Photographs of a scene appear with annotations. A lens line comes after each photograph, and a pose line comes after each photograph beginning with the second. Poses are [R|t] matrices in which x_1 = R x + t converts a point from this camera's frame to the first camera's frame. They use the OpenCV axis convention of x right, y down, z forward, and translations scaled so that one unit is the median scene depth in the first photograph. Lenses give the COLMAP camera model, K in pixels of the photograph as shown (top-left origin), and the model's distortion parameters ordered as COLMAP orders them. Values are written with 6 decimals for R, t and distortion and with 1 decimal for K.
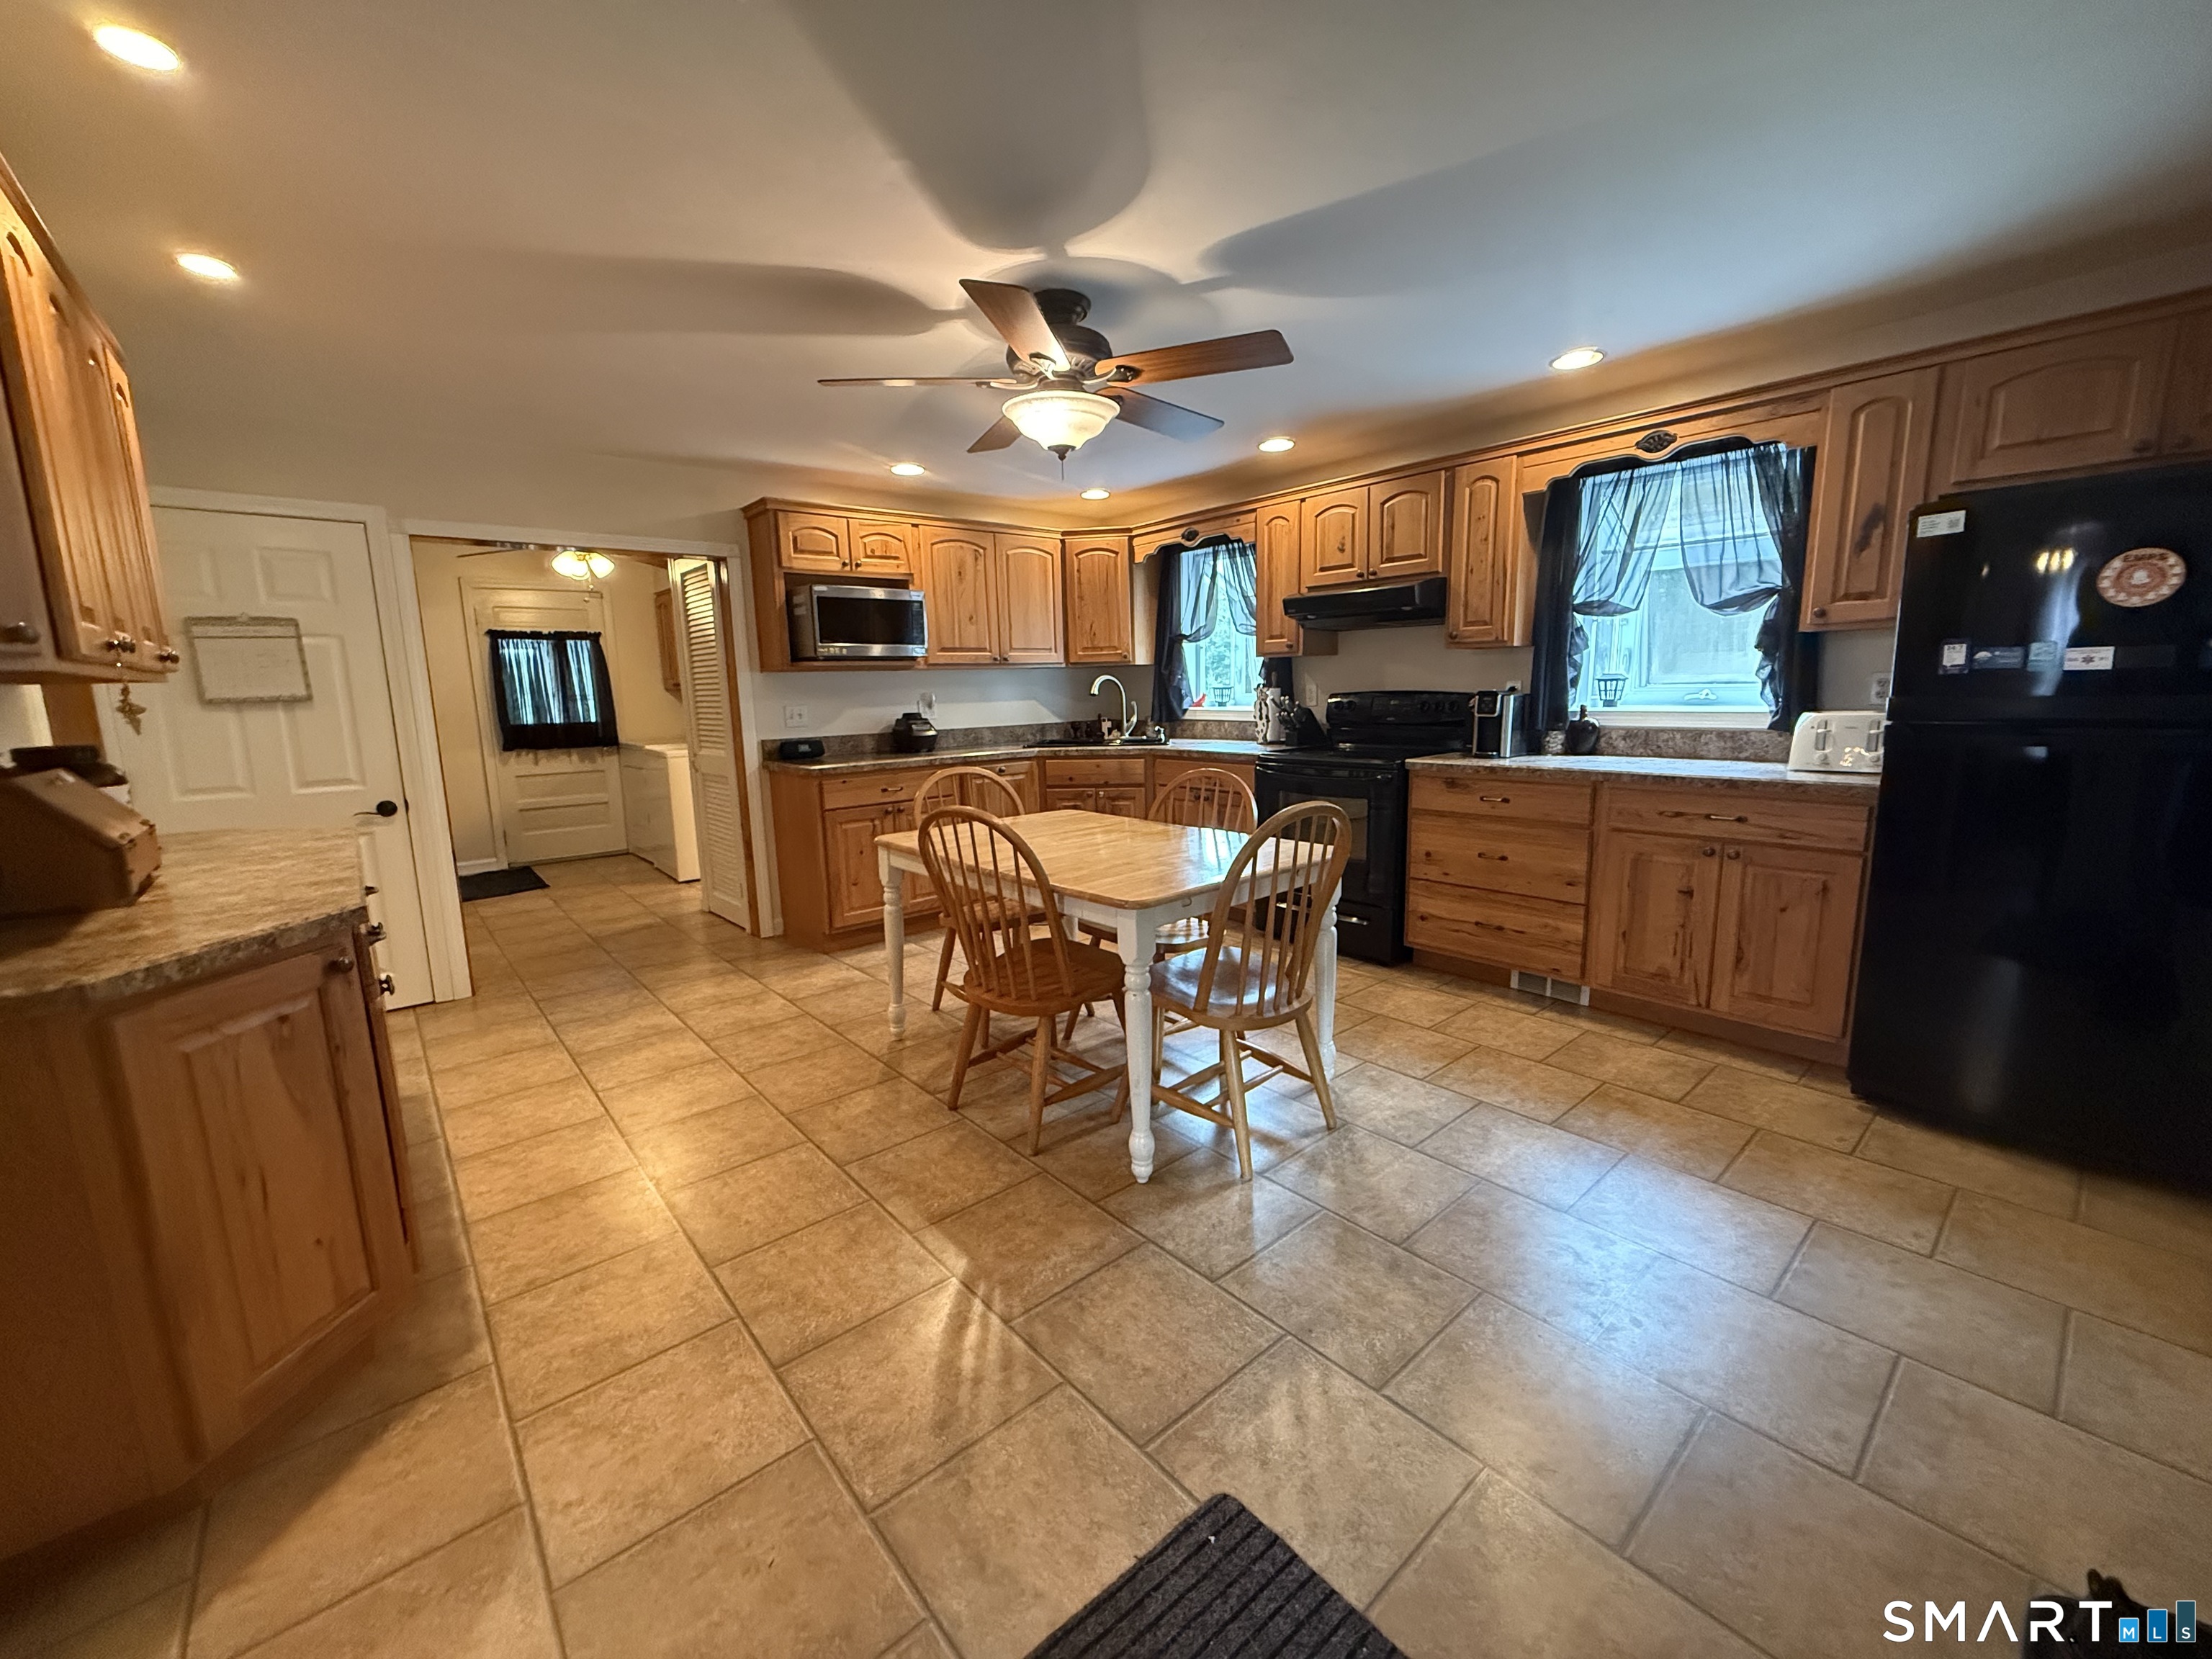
lens RADIAL K [[880.4, 0, 1102.2], [0, 880.4, 829.2], [0, 0, 1]] dist [-0.000474, -0.000163]
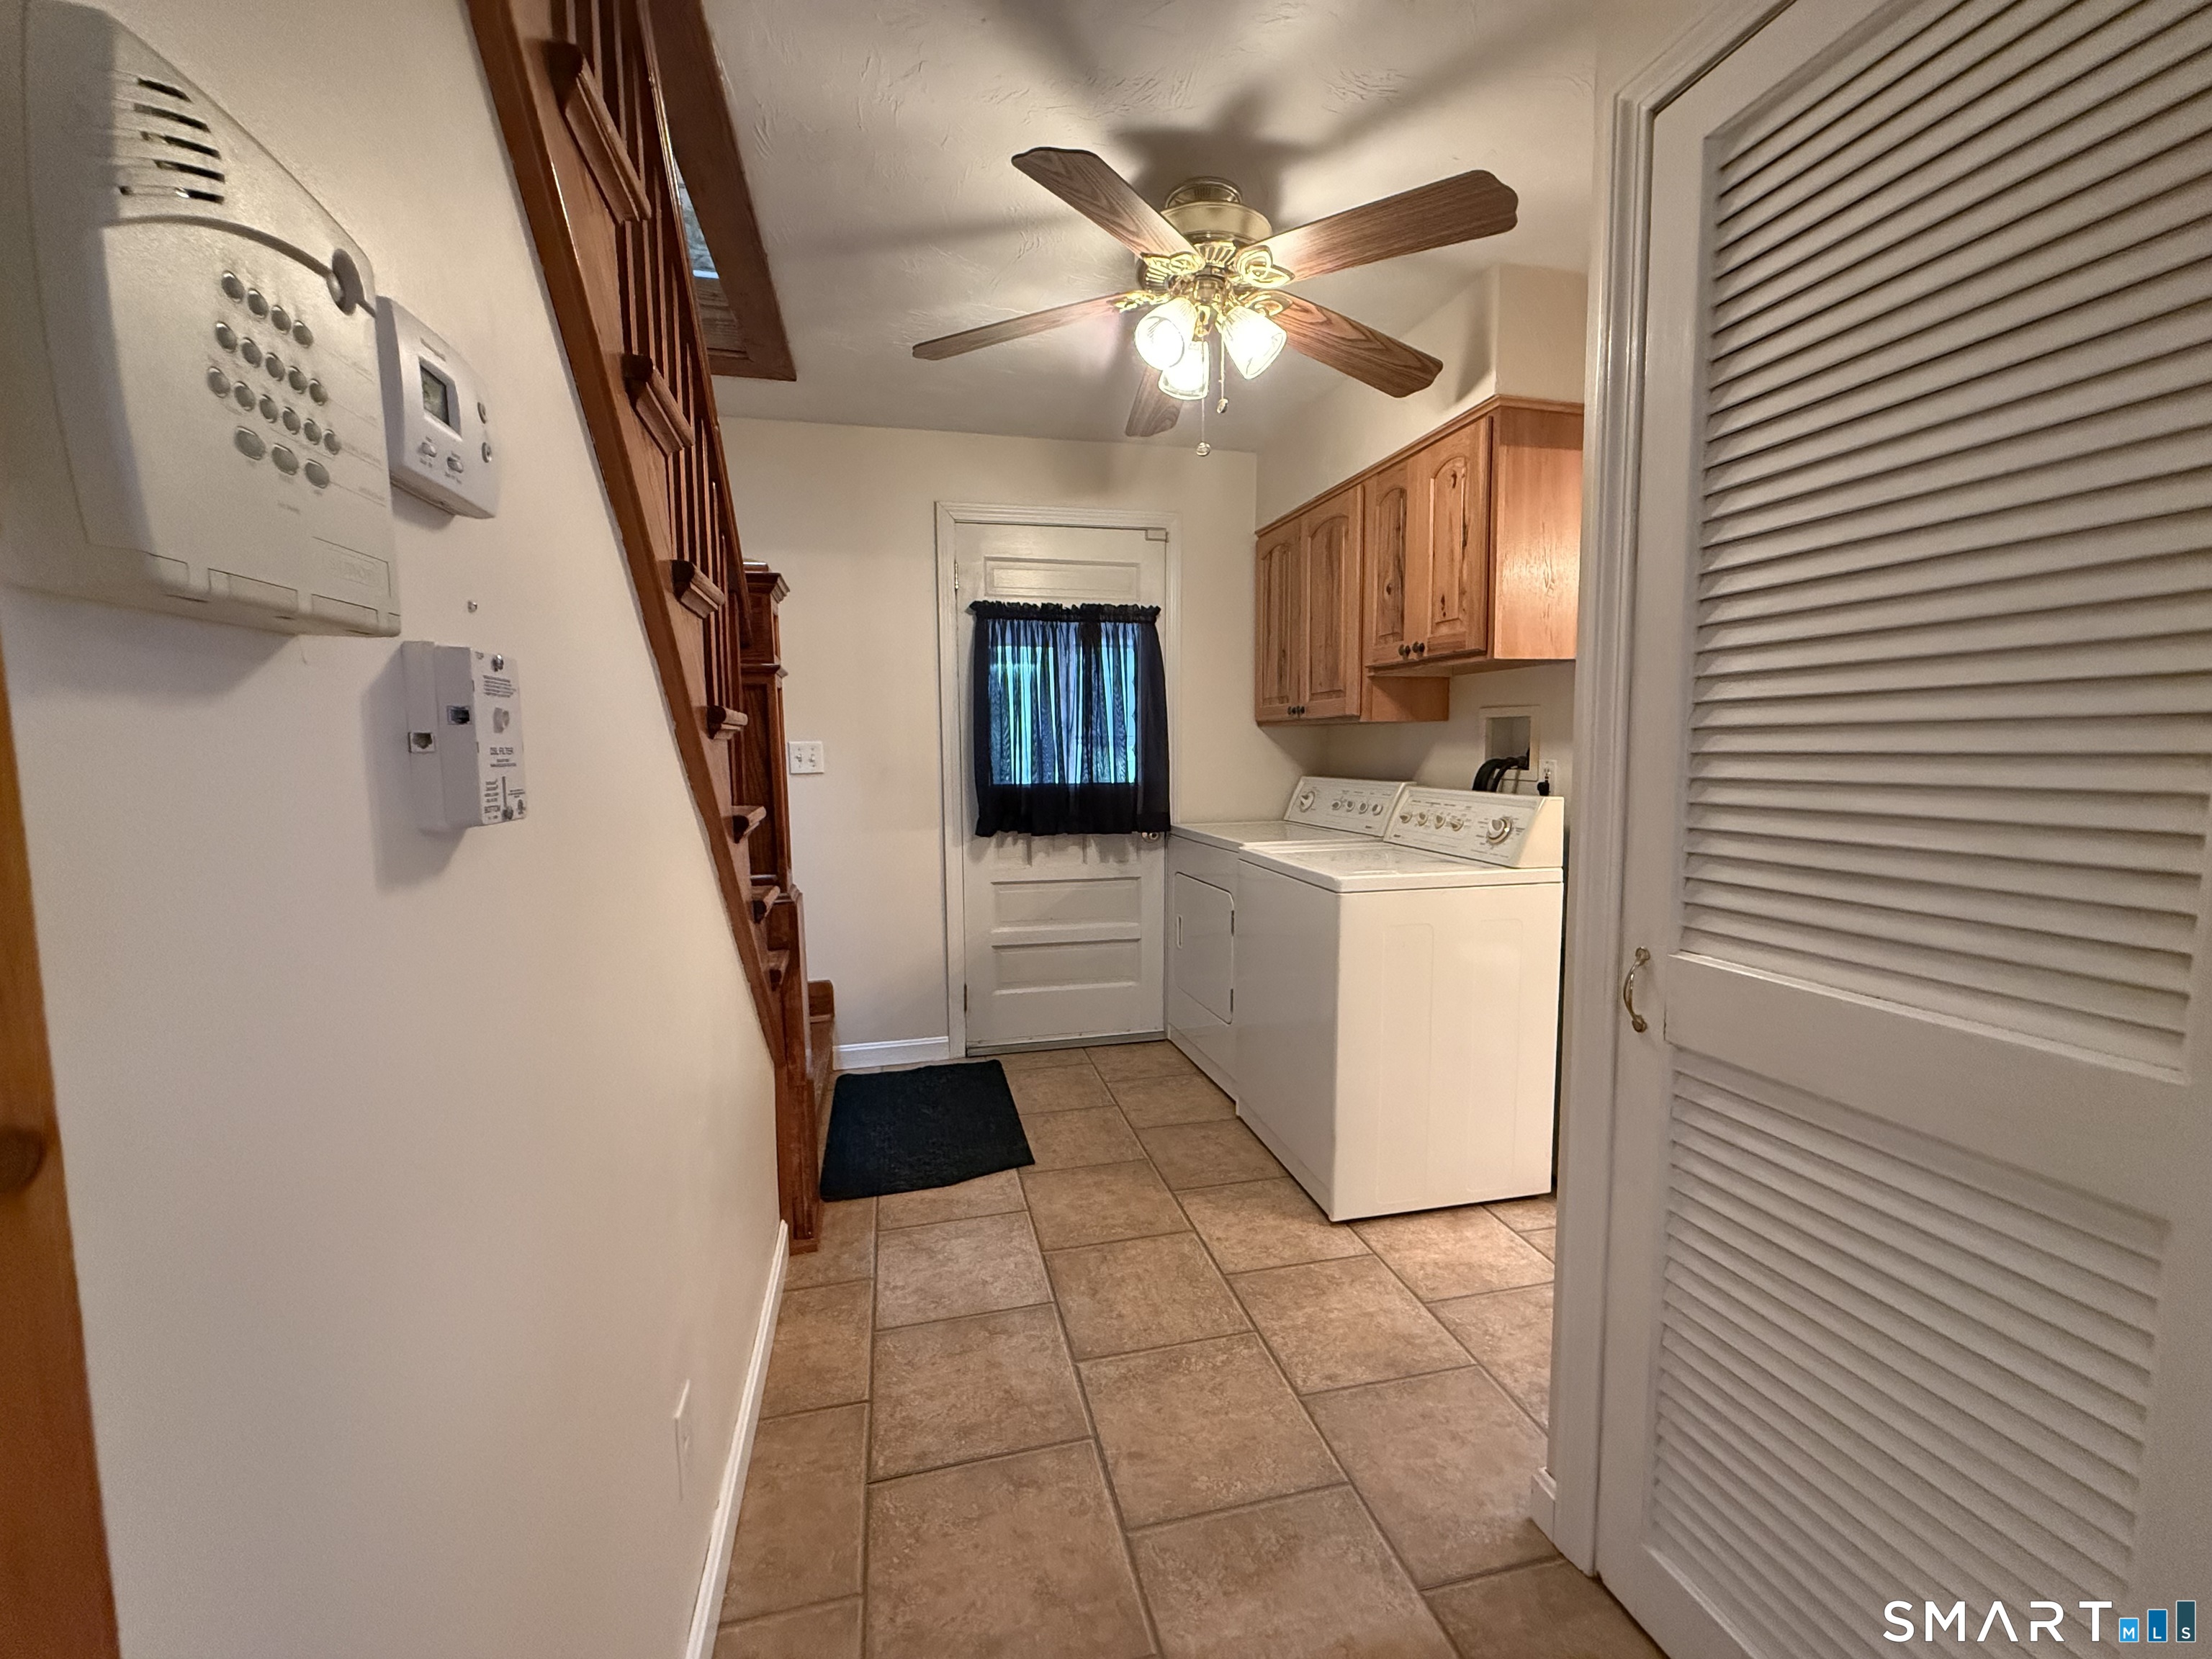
lens RADIAL K [[892.3, 0, 1098.4], [0, 892.3, 827.0], [0, 0, 1]] dist [-0.000439, 0.000166]
pose [[0.889716, 0.054314, -0.453271, -0.585070], [-0.085014, 0.995241, -0.047615, -0.115128], [0.448528, 0.080898, 0.890100, 0.870403]]
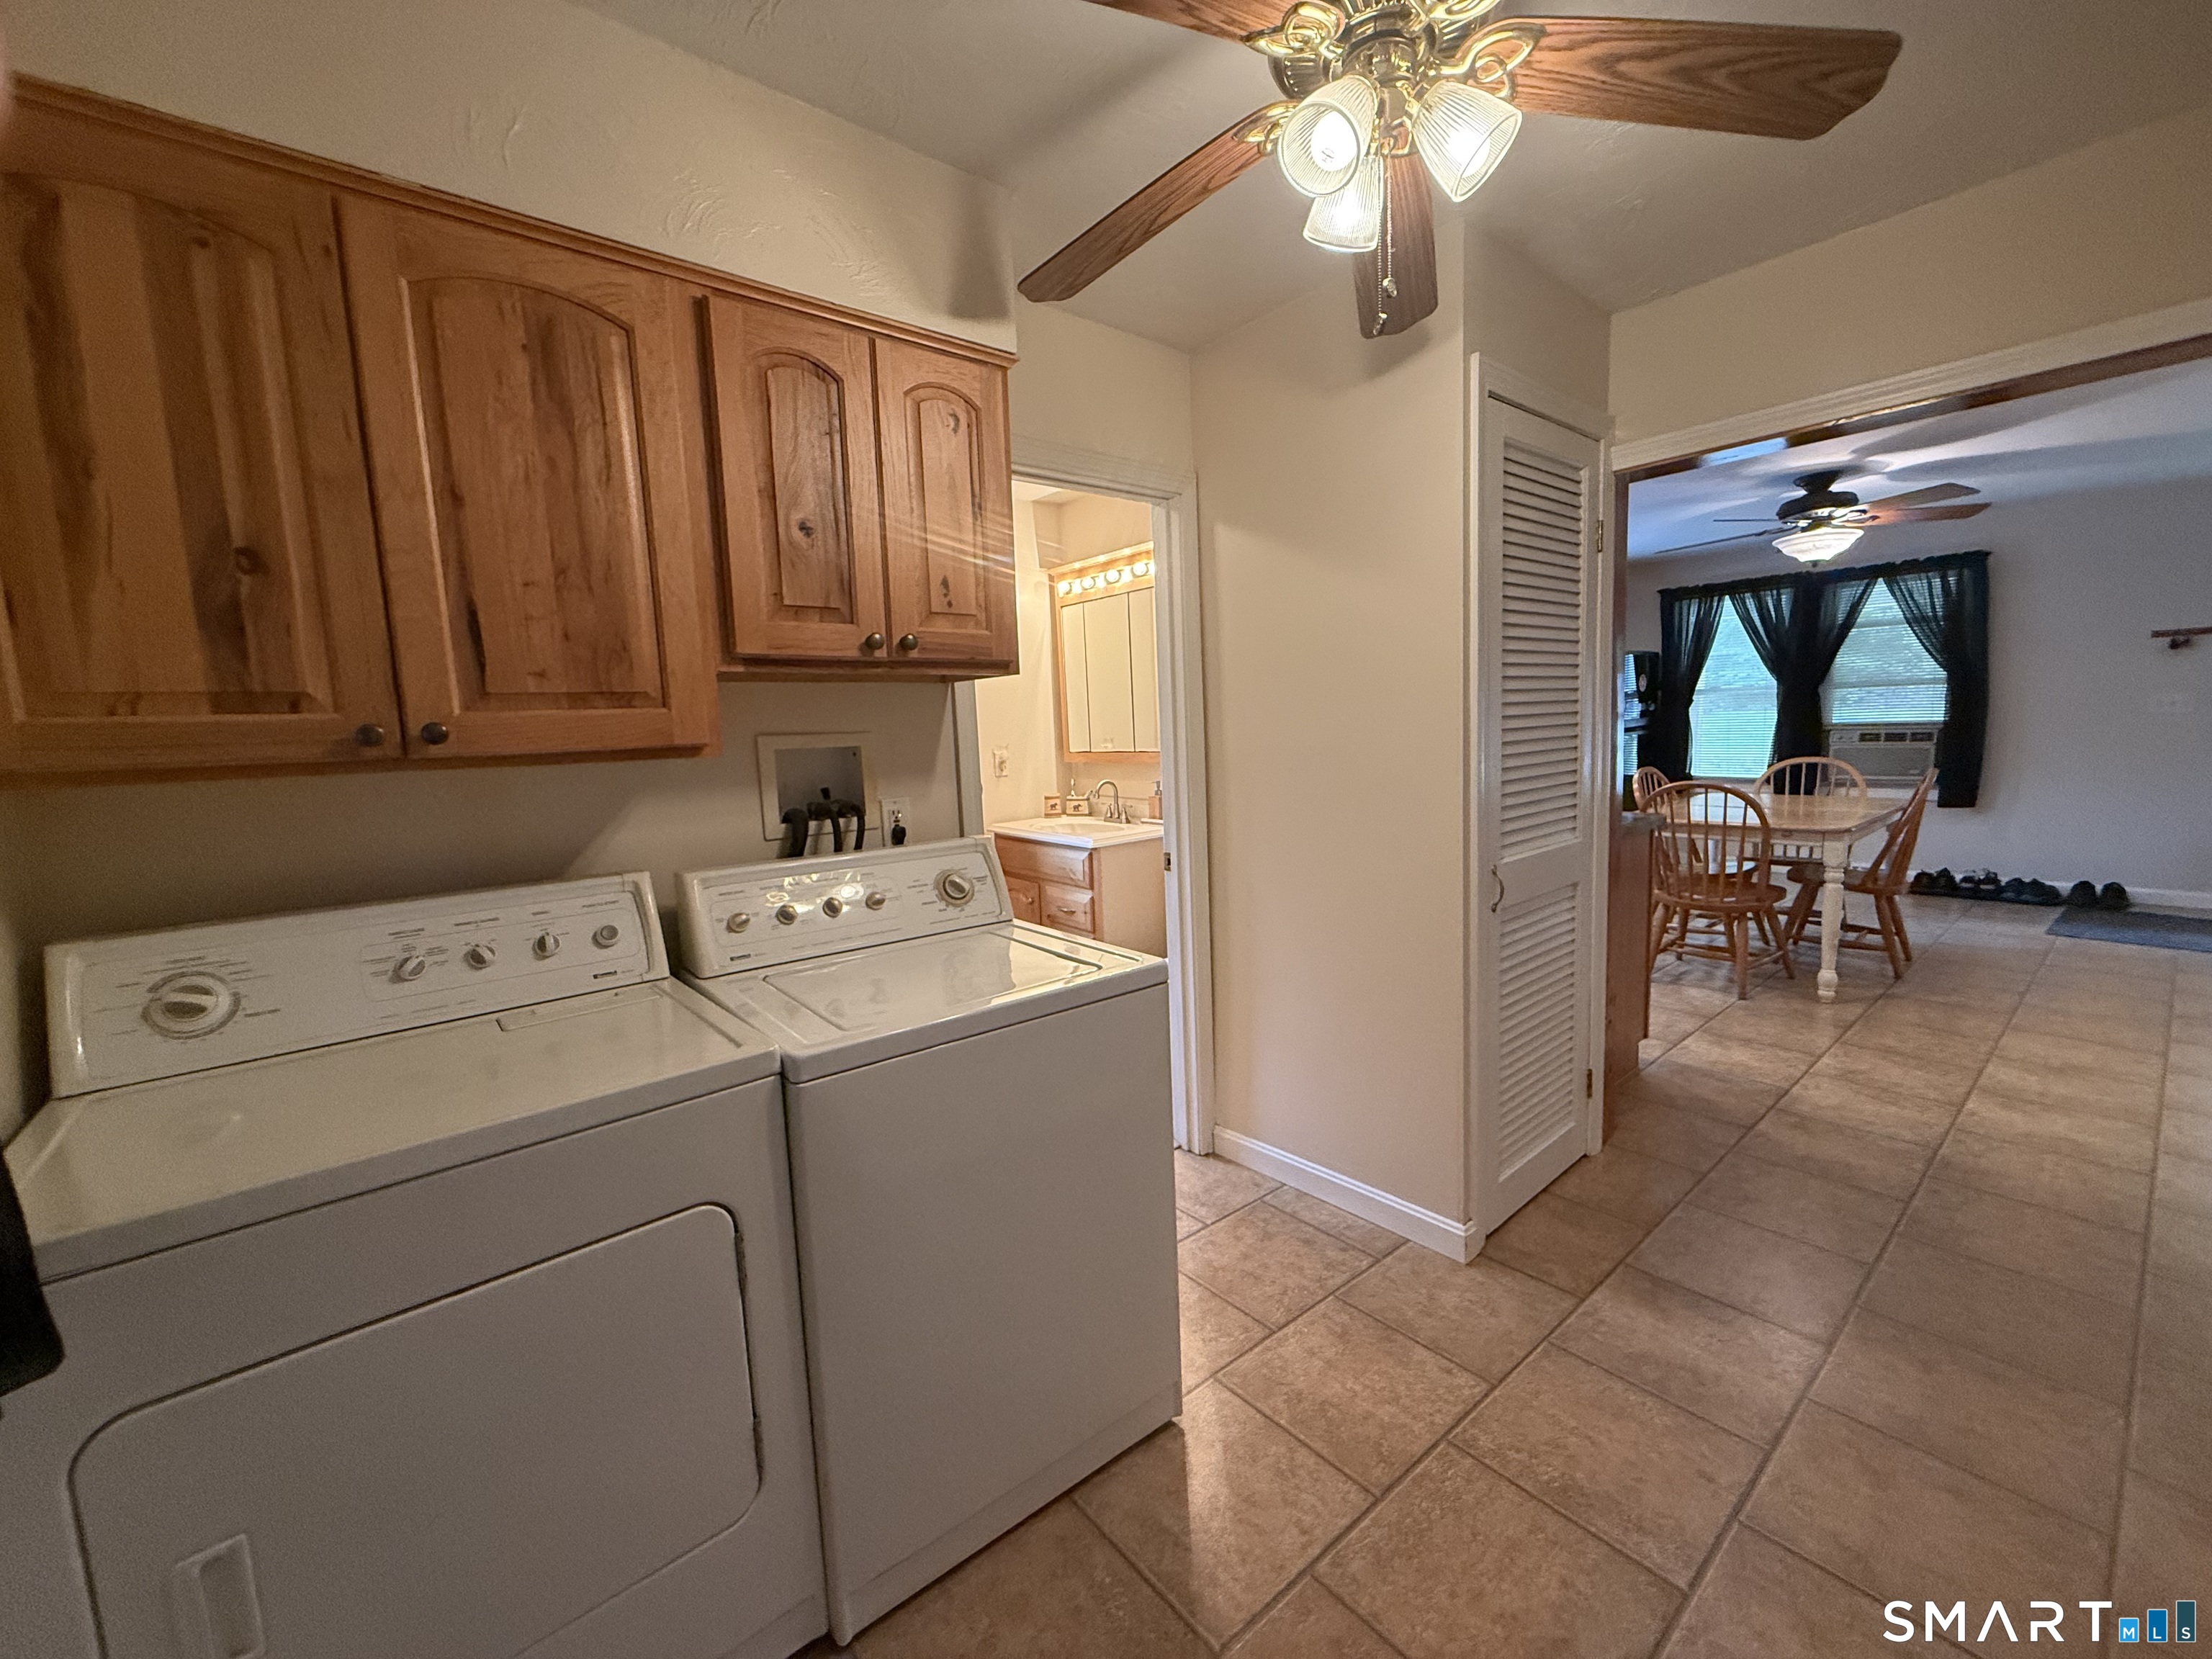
lens RADIAL K [[882.7, 0, 1104.8], [0, 882.7, 829.9], [0, 0, 1]] dist [0.002434, 0.000084]
pose [[0.023056, -0.096392, 0.995076, -1.047728], [0.203901, 0.974872, 0.089711, -0.213075], [-0.978720, 0.200829, 0.042131, 1.378944]]
